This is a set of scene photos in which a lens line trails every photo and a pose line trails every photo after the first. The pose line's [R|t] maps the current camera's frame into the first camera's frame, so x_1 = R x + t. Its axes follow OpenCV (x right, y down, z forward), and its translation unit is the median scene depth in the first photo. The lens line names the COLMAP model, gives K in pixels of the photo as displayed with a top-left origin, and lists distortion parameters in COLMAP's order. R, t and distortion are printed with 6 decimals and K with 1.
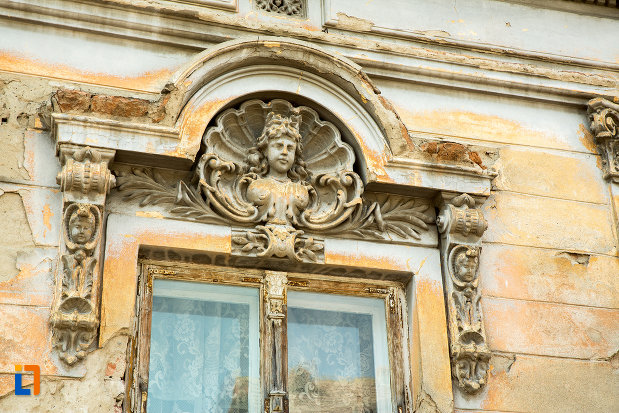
lens RADIAL K [[1070.8, 0, 290.5], [0, 1070.8, 219.8], [0, 0, 1]] dist [0.208432, 0.000000]
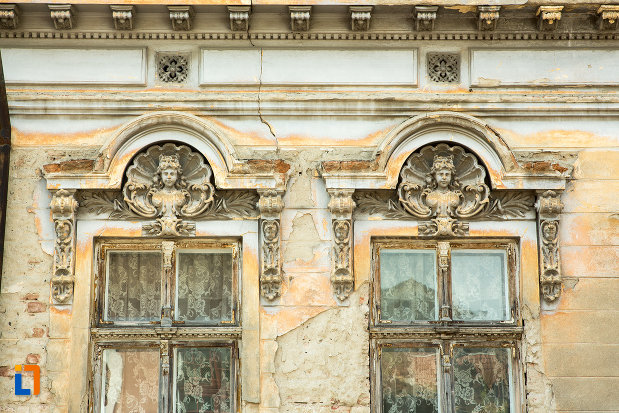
lens RADIAL K [[1164.9, 0, 305.6], [0, 1164.9, 207.3], [0, 0, 1]] dist [0.226153, 0.000000]
pose [[0.959124, -0.039829, -0.280170, 0.327386], [0.109193, 0.965463, 0.236555, -0.515651], [0.261072, -0.257478, 0.930347, -0.955222]]
